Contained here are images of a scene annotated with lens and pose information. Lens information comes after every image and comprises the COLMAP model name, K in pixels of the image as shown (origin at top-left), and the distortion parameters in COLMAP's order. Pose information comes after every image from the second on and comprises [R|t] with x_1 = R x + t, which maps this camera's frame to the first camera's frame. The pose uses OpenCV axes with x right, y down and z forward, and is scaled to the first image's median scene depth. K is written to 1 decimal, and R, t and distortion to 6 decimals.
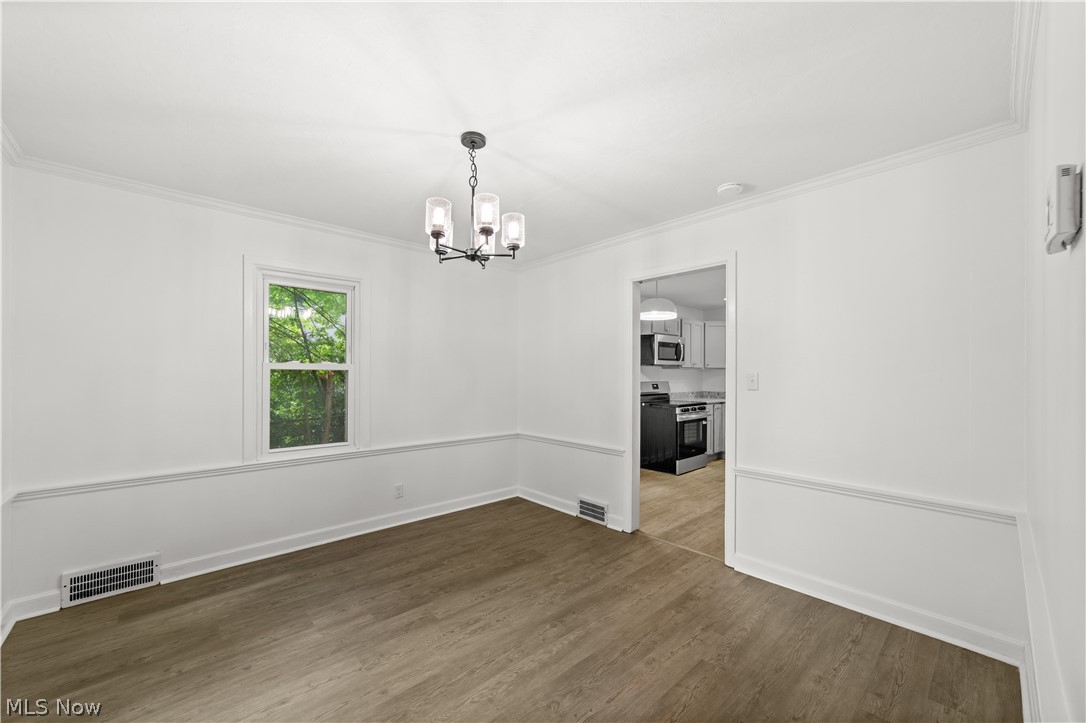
lens RADIAL K [[421.3, 0, 535.6], [0, 421.3, 379.2], [0, 0, 1]] dist [-0.013631, 0.006517]
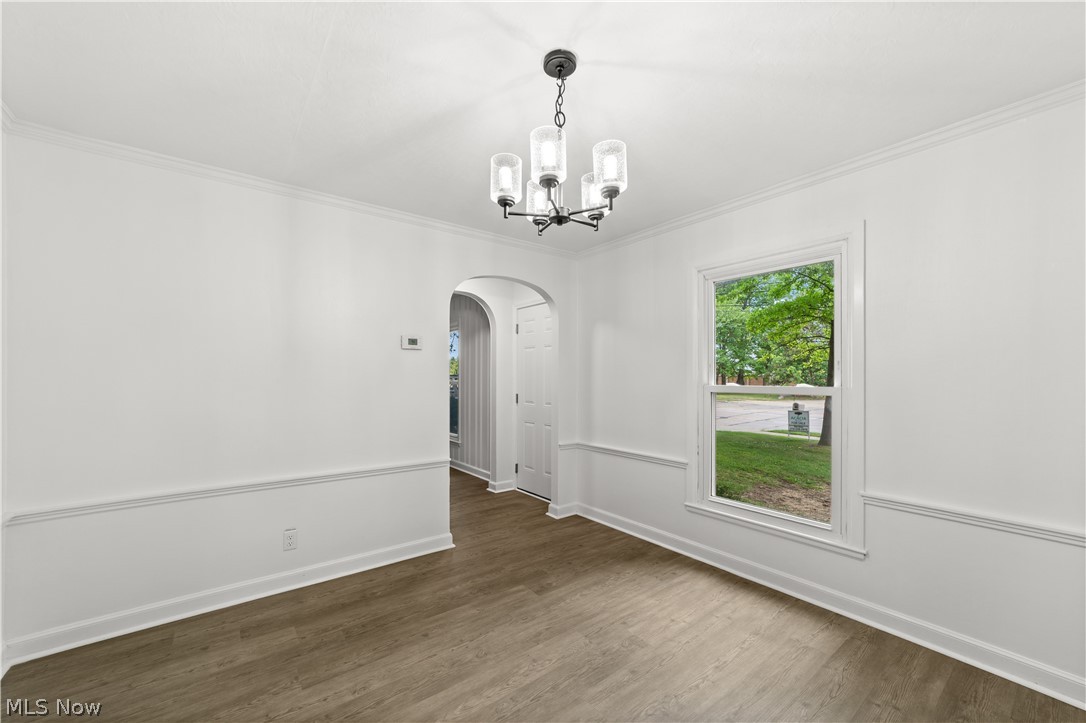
lens RADIAL K [[421.3, 0, 541.0], [0, 421.3, 375.4], [0, 0, 1]] dist [-0.013631, 0.006517]
pose [[-0.996916, -0.001791, 0.078459, -0.126819], [-0.001532, 0.999993, 0.003367, -0.009319], [-0.078465, 0.003236, -0.996912, 1.267909]]
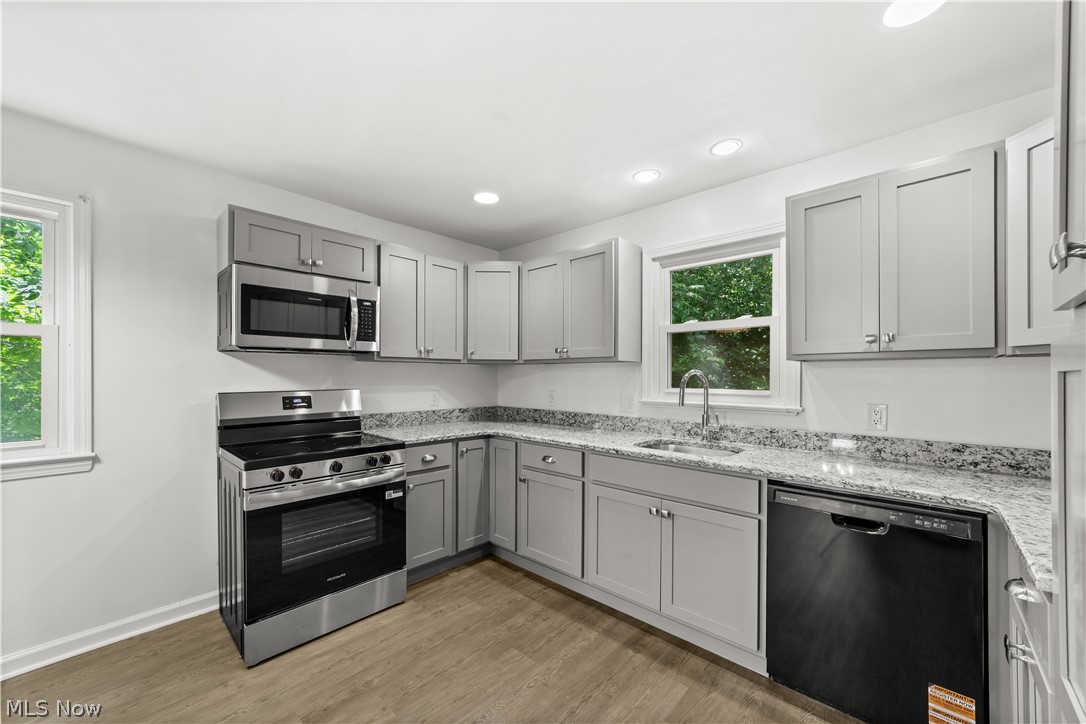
lens RADIAL K [[421.3, 0, 539.3], [0, 421.3, 377.0], [0, 0, 1]] dist [-0.013631, 0.006517]
pose [[0.996290, 0.002585, 0.086015, 1.036969], [-0.002301, 0.999992, -0.003396, -0.012581], [-0.086023, 0.003185, 0.996288, 1.223344]]
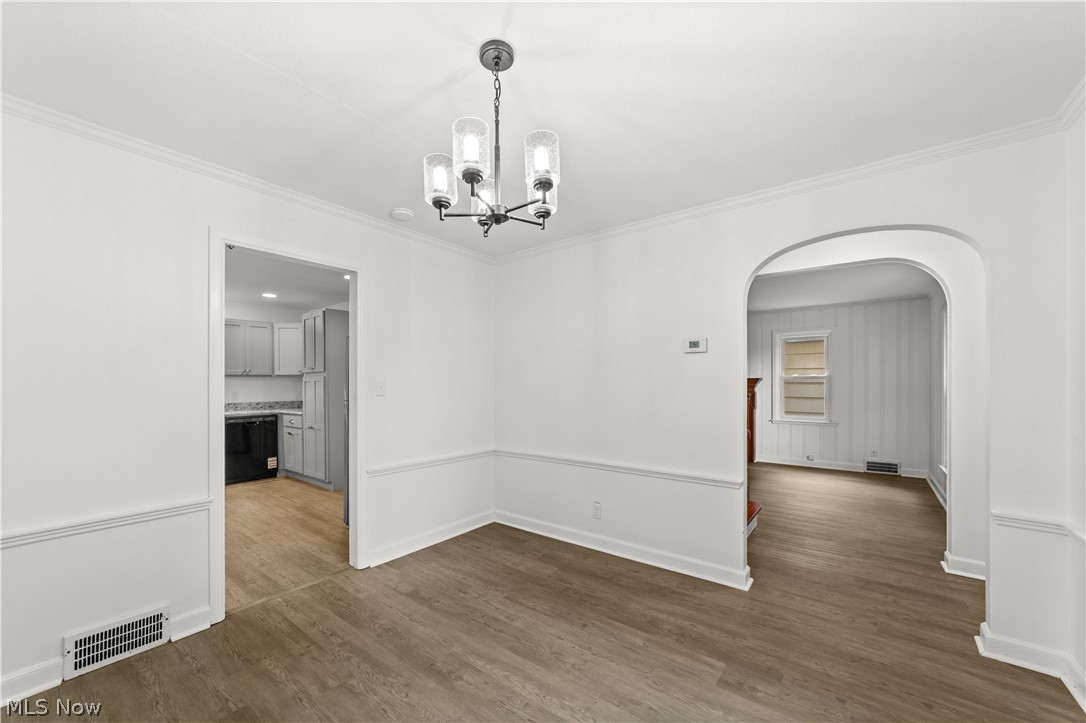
lens RADIAL K [[421.3, 0, 541.0], [0, 421.3, 381.1], [0, 0, 1]] dist [-0.013631, 0.006517]
pose [[-0.179550, 0.002729, 0.983745, -0.633482], [0.010277, 0.999947, -0.000899, -0.007187], [-0.983695, 0.009949, -0.179568, 0.759652]]
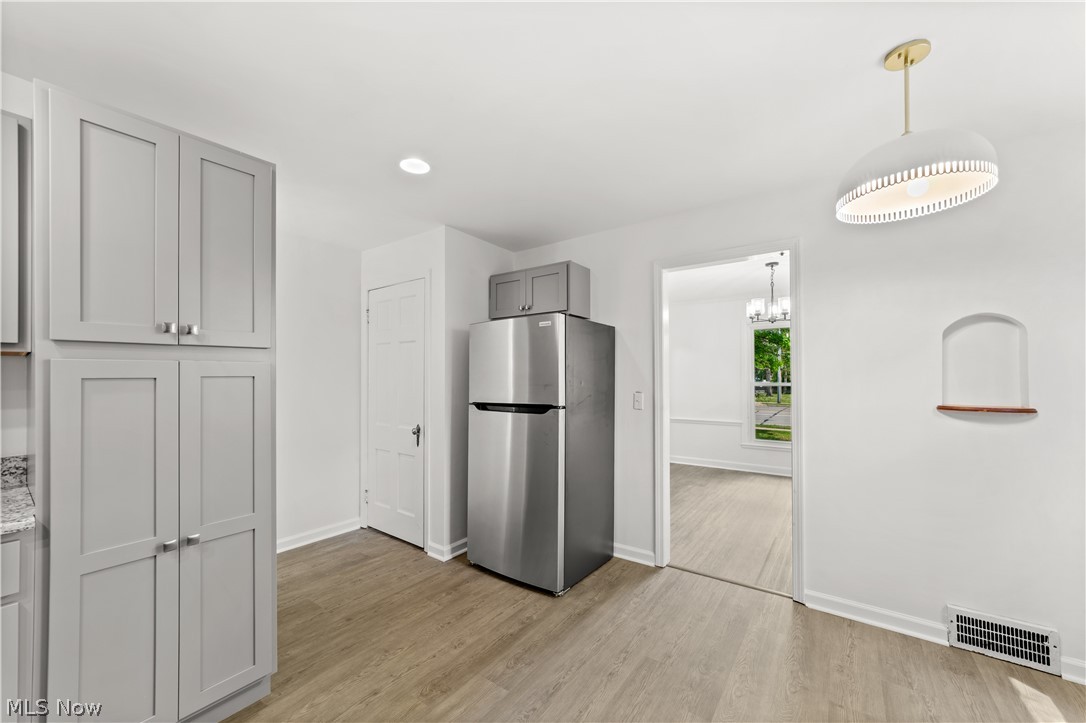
lens RADIAL K [[421.3, 0, 542.5], [0, 421.3, 370.7], [0, 0, 1]] dist [-0.013631, 0.006517]
pose [[-0.976691, -0.001927, -0.214643, 0.997330], [-0.000300, 0.999971, -0.007611, -0.023227], [0.214652, -0.007369, -0.976663, 1.986091]]
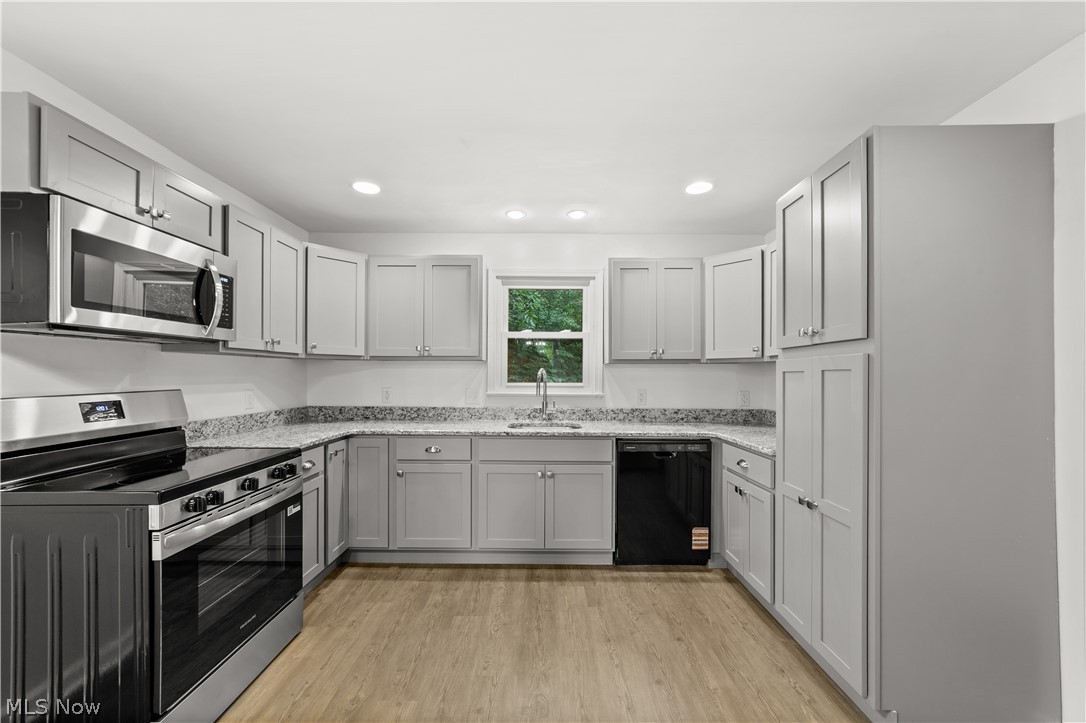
lens RADIAL K [[421.3, 0, 543.2], [0, 421.3, 375.6], [0, 0, 1]] dist [-0.013631, 0.006517]
pose [[0.666581, -0.000392, 0.745433, 0.582467], [-0.000247, 1.000000, 0.000747, -0.011759], [-0.745433, -0.000682, 0.666581, 1.281922]]
